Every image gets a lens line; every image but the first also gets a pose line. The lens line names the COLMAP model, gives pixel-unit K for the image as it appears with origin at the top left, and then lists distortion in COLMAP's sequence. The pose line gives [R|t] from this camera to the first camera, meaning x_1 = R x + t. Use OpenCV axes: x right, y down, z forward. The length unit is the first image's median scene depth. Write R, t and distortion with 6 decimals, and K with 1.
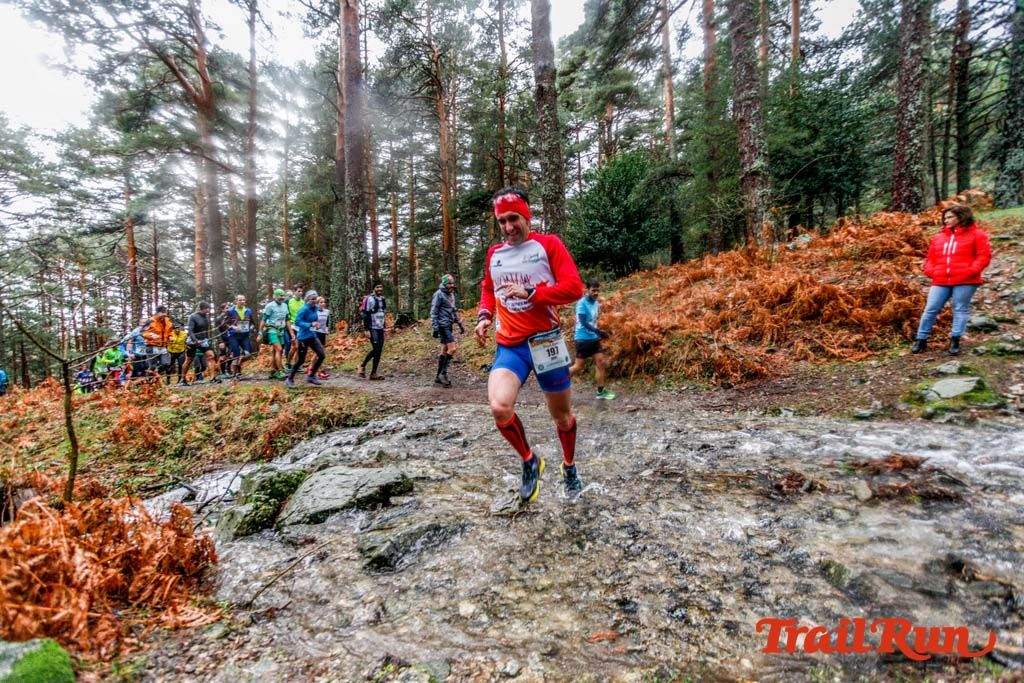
lens RADIAL K [[491.6, 0, 500.1], [0, 491.6, 344.3], [0, 0, 1]] dist [-0.040095, 0.027028]
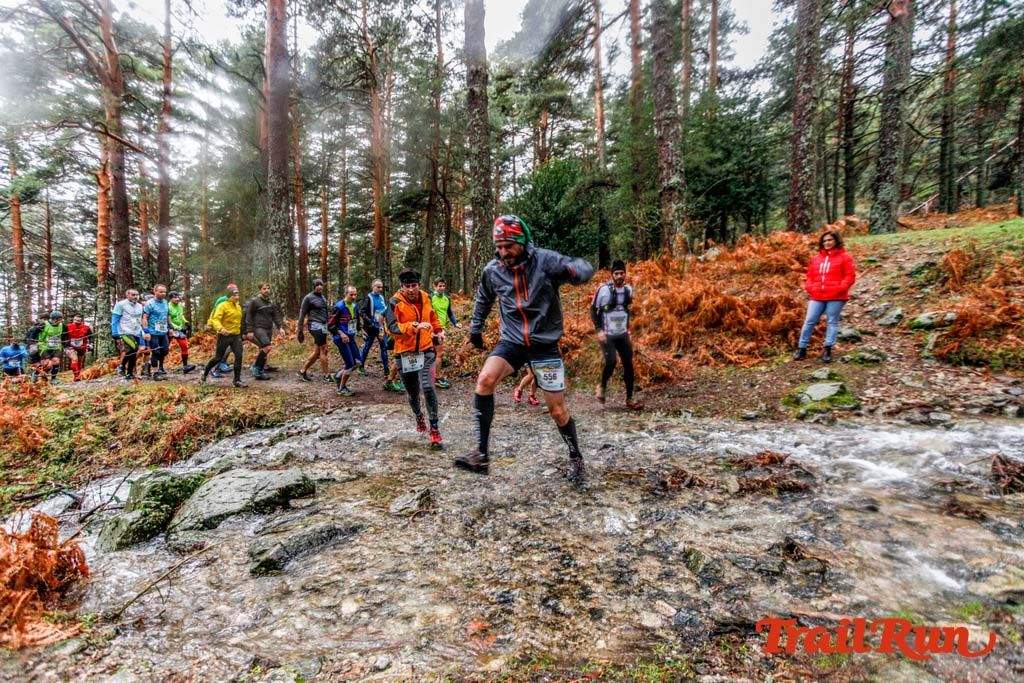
lens RADIAL K [[491.0, 0, 499.7], [0, 491.0, 344.1], [0, 0, 1]] dist [-0.041900, 0.026591]
pose [[0.990928, 0.018275, 0.133144, 0.023193], [-0.018070, 0.999833, -0.002746, -0.002714], [-0.133172, 0.000315, 0.991093, -0.011252]]
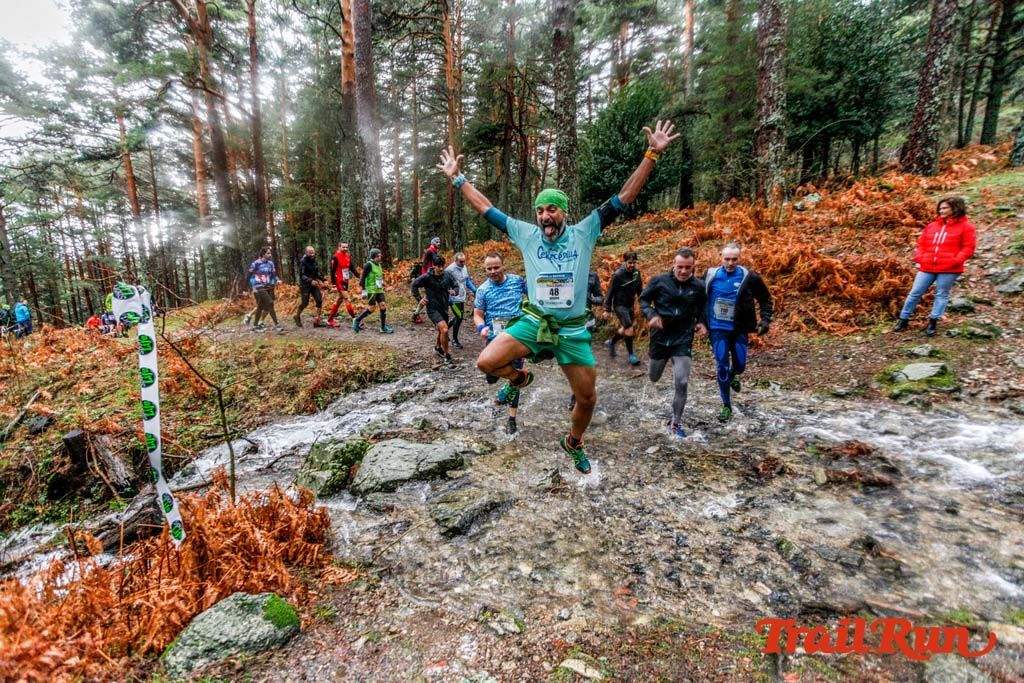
lens RADIAL K [[491.6, 0, 500.1], [0, 491.6, 344.3], [0, 0, 1]] dist [-0.040095, 0.027028]
pose [[0.999905, 0.013733, -0.000727, -0.036638], [-0.013480, 0.989205, 0.145916, -0.077853], [0.002723, -0.145893, 0.989297, -0.078366]]
